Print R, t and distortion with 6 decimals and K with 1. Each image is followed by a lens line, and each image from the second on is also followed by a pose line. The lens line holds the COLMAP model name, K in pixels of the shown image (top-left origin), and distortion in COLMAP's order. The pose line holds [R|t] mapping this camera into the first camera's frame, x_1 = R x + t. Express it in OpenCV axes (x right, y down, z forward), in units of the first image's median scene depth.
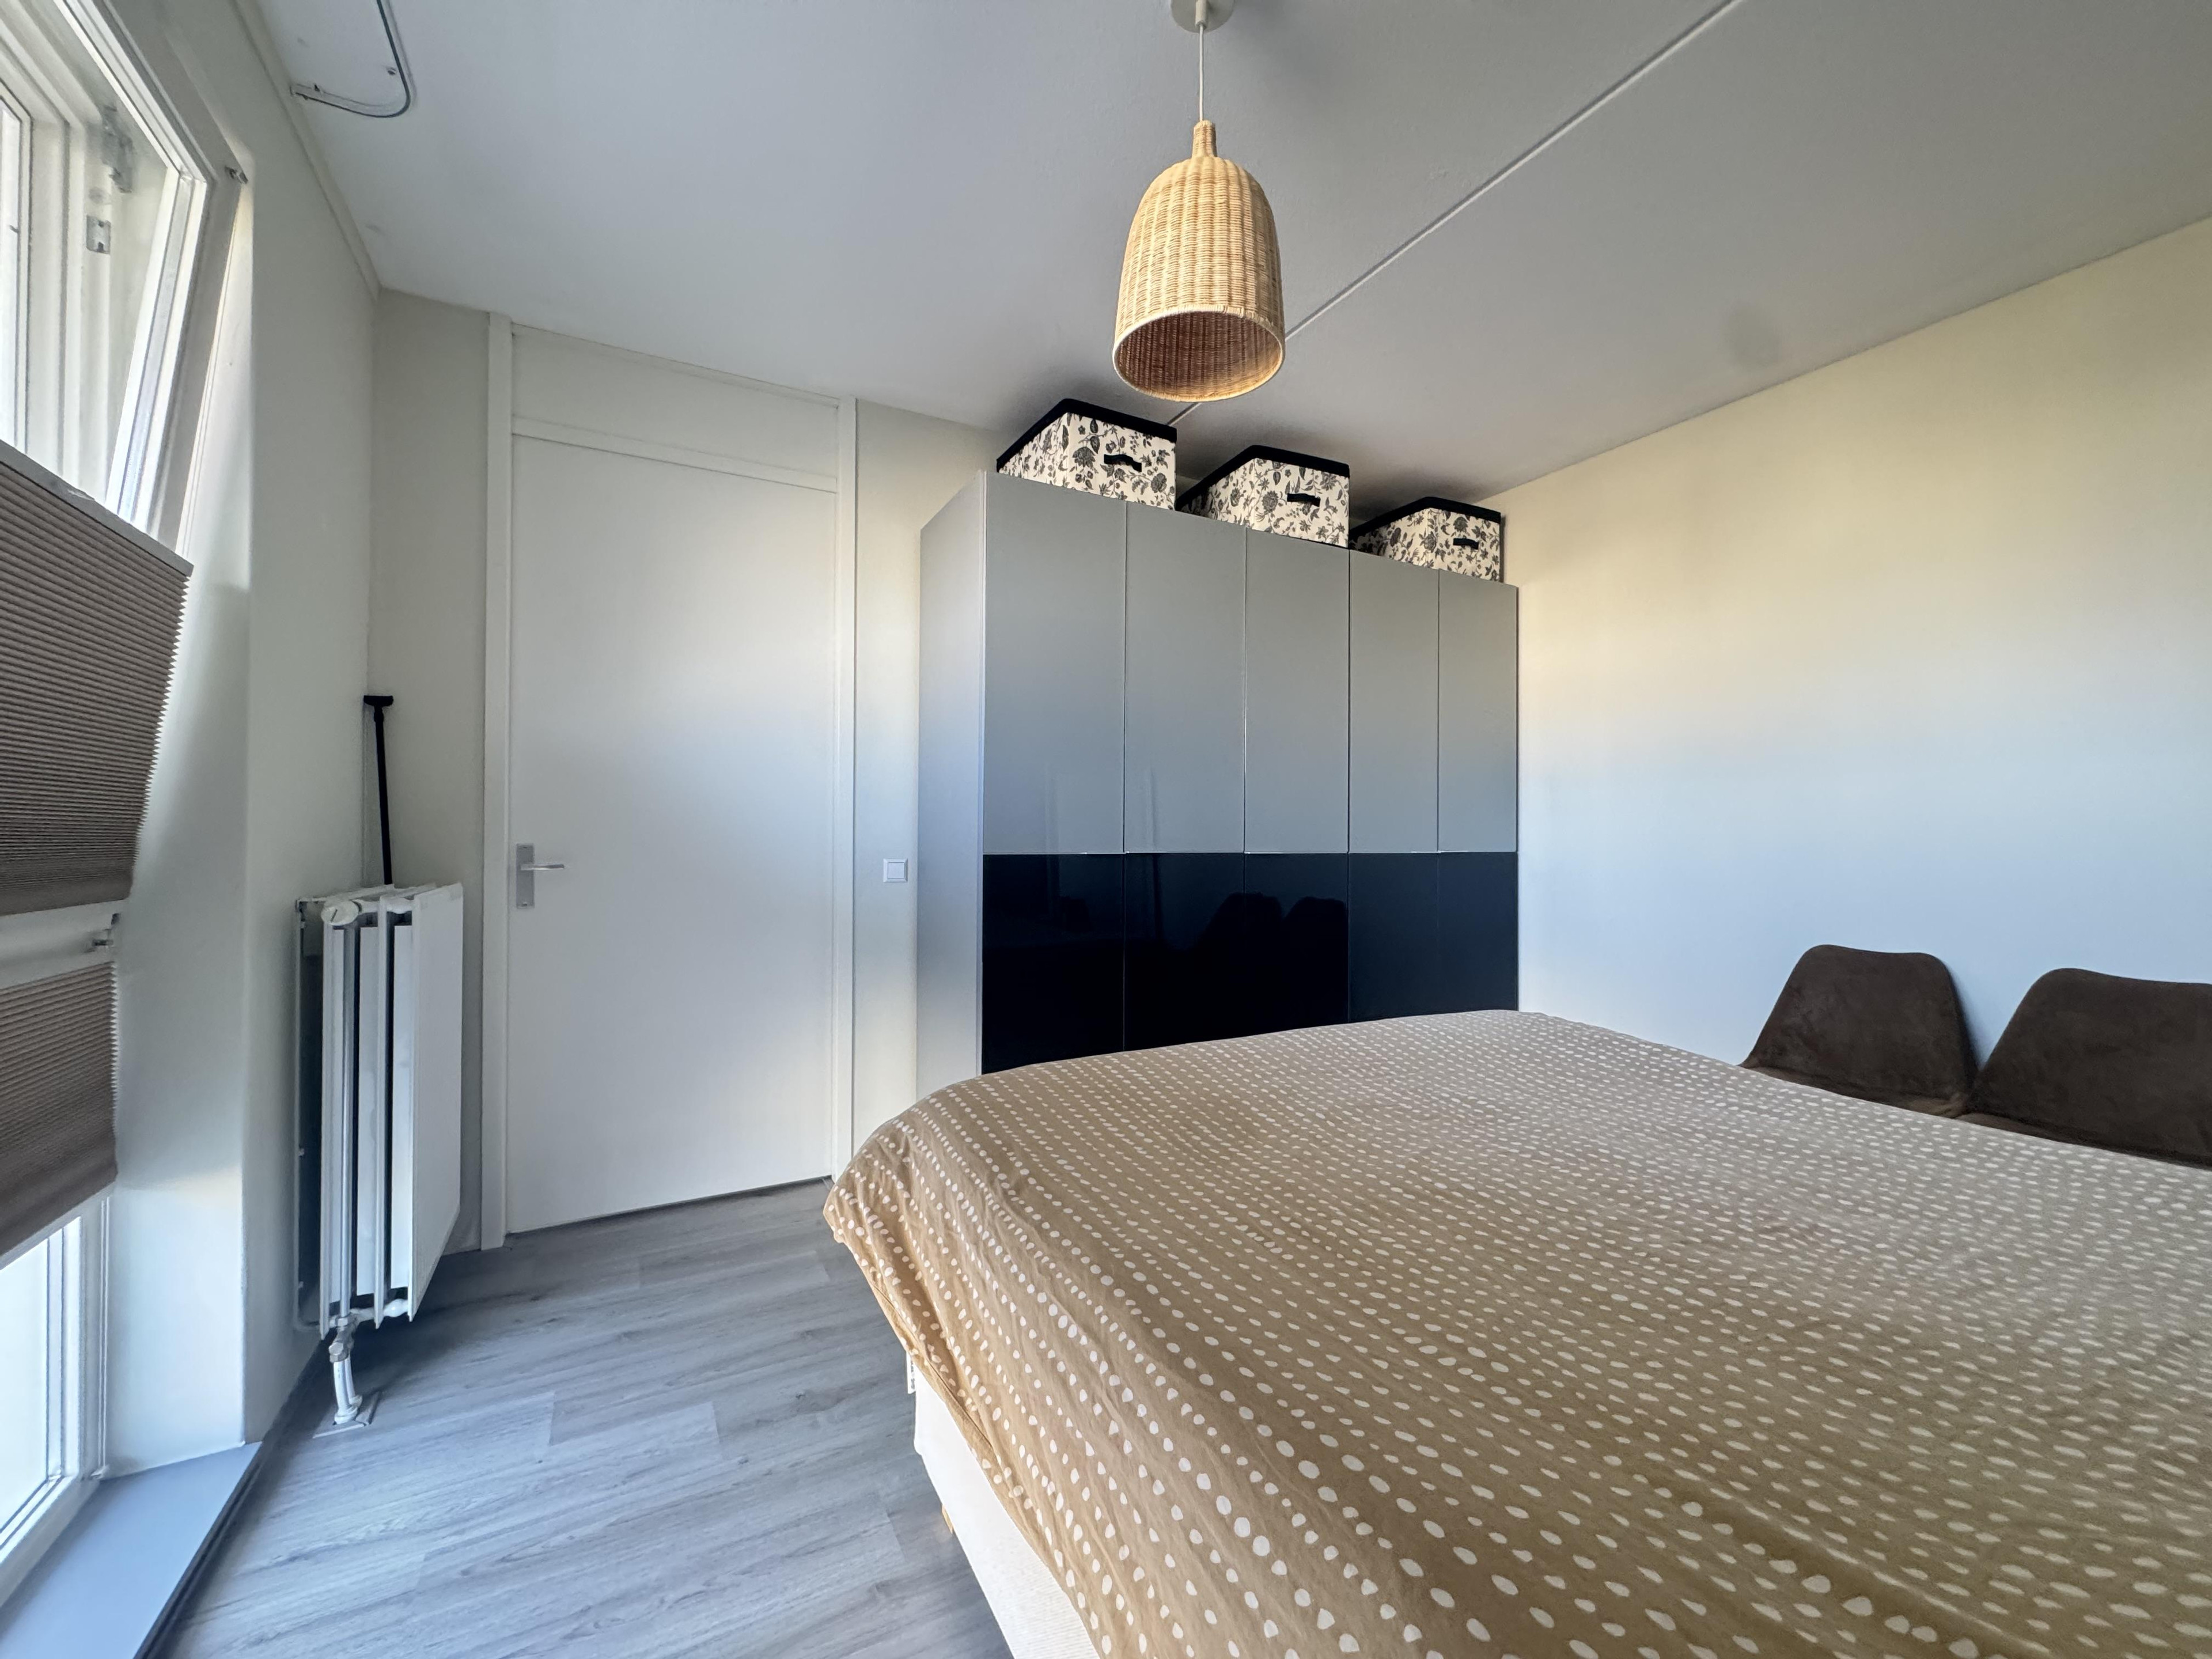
lens RADIAL K [[879.4, 0, 1107.1], [0, 879.4, 829.9], [0, 0, 1]] dist [-0.001816, -0.000447]
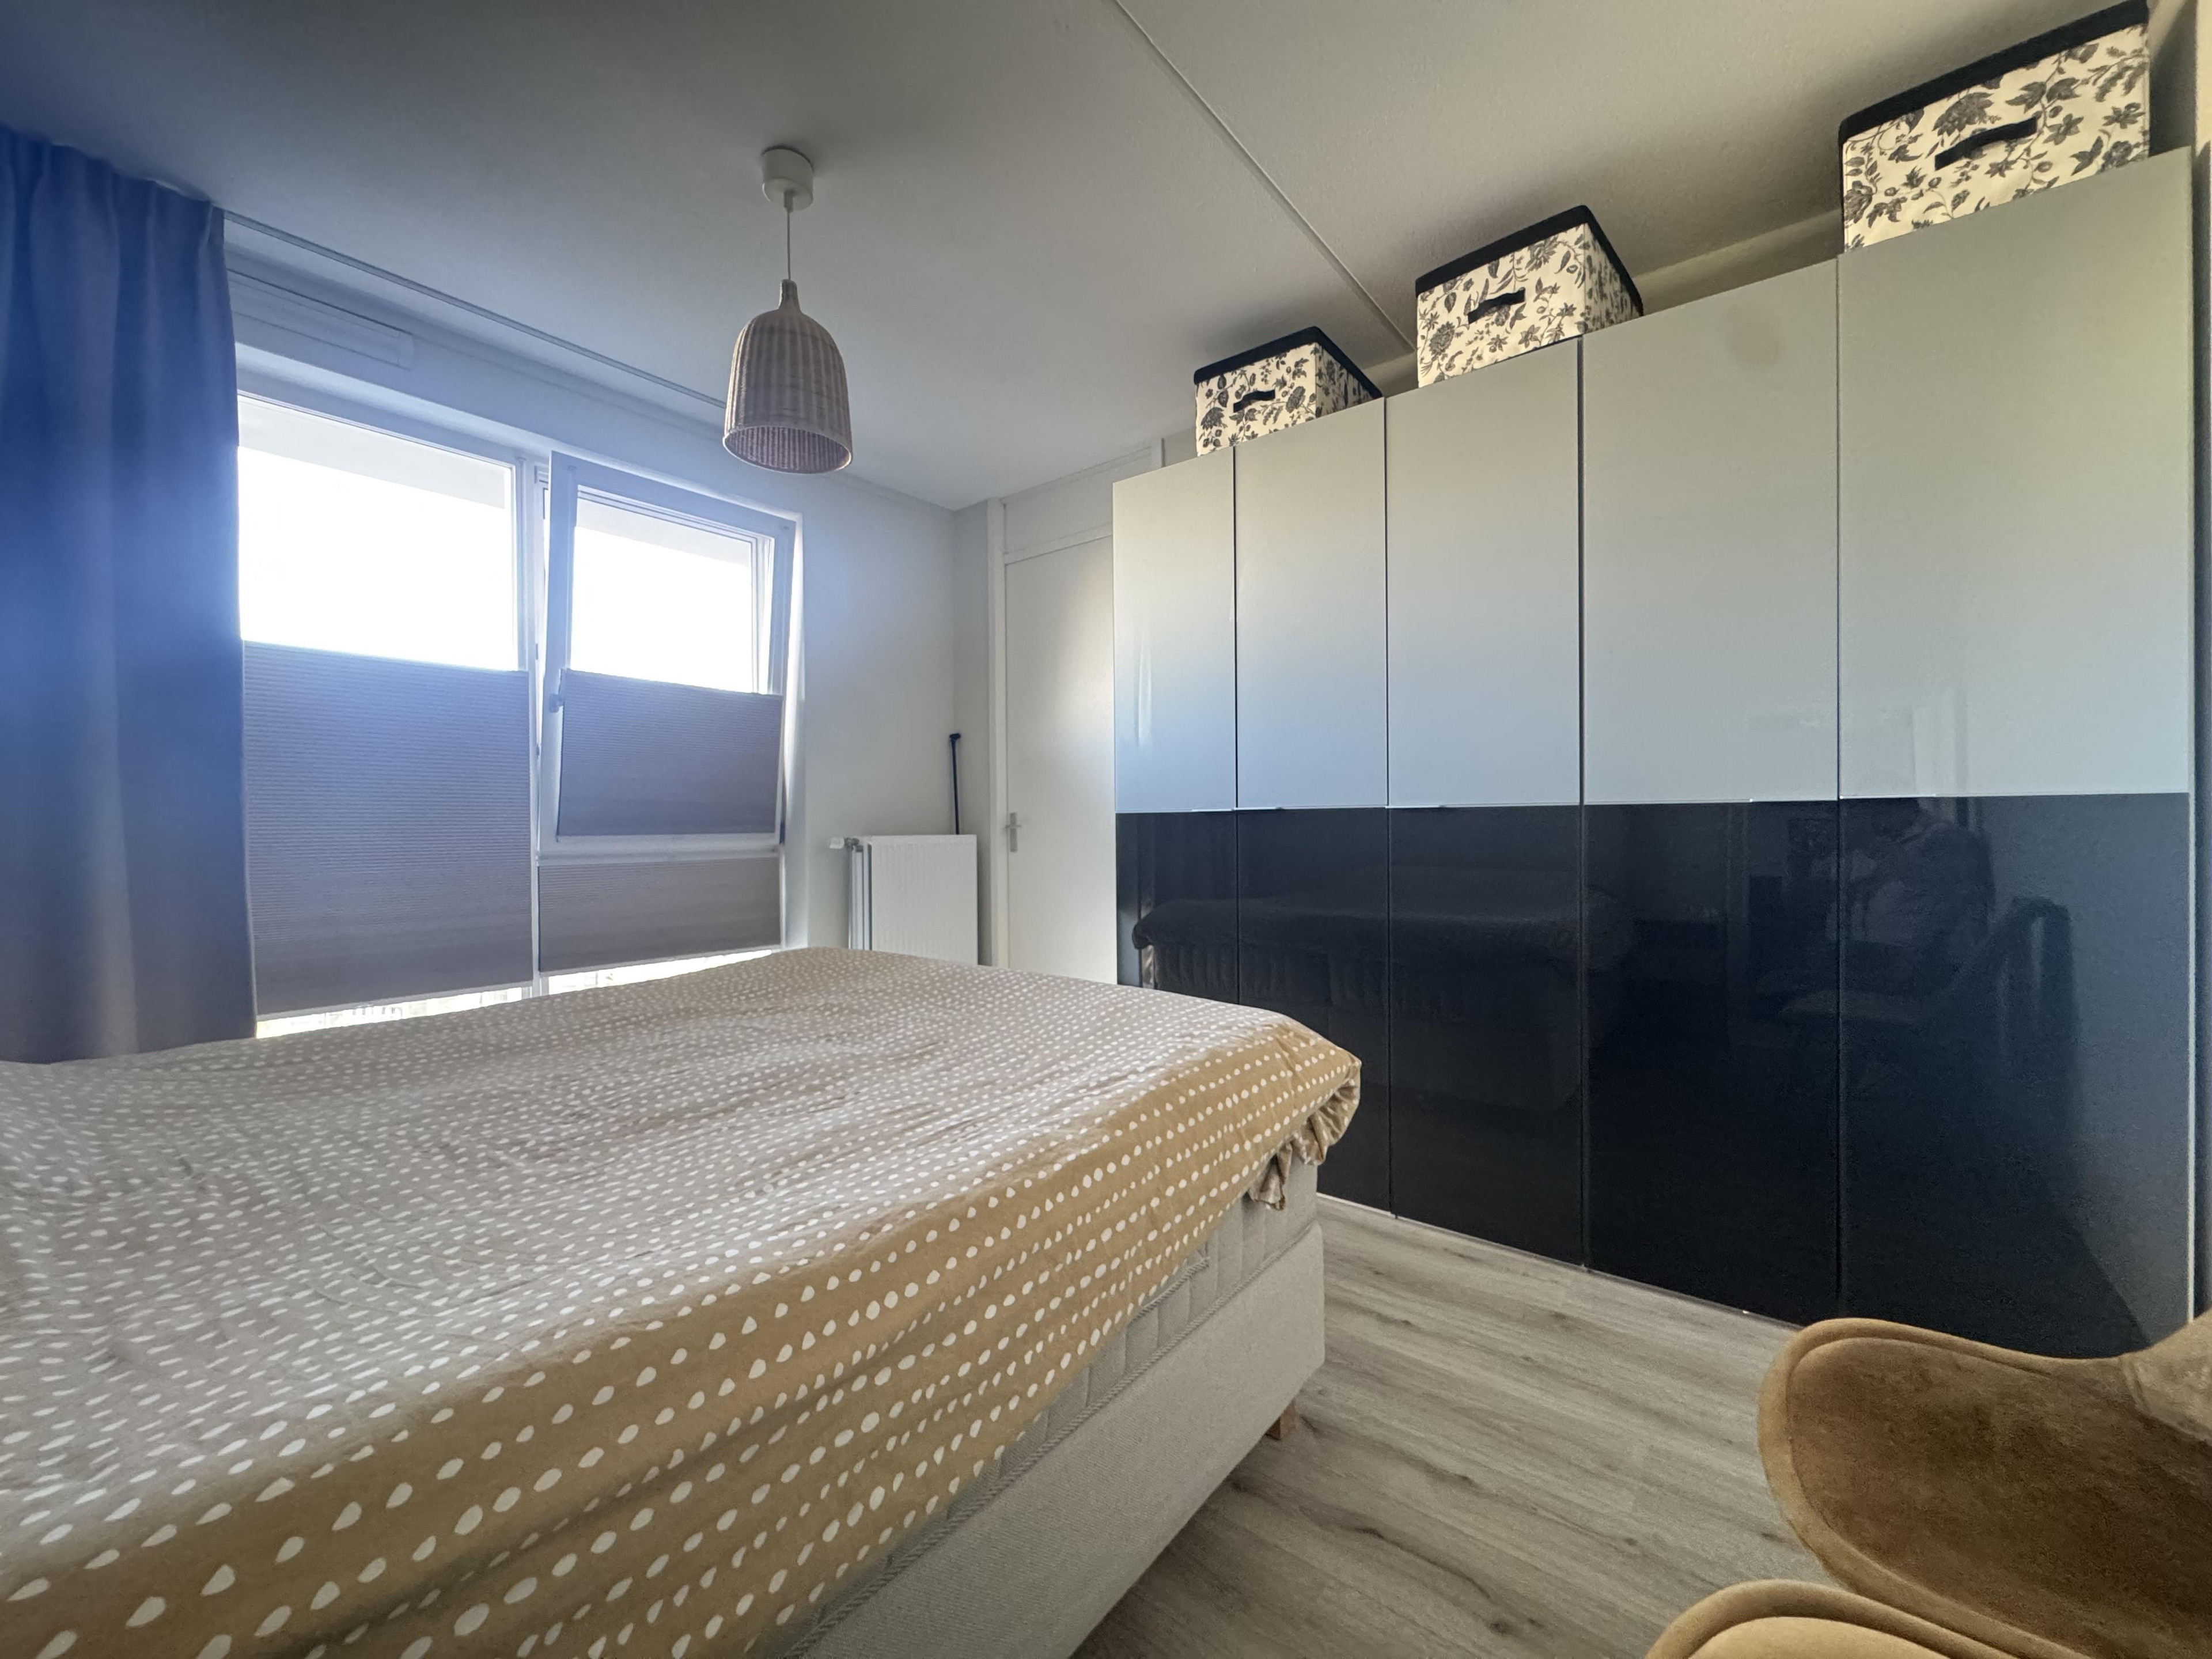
lens RADIAL K [[879.4, 0, 1107.1], [0, 879.4, 829.9], [0, 0, 1]] dist [-0.001816, -0.000447]
pose [[0.389798, -0.003960, -0.920892, 0.760374], [0.022558, 0.999732, 0.005249, 0.035802], [0.920624, -0.022820, 0.389783, 0.430618]]
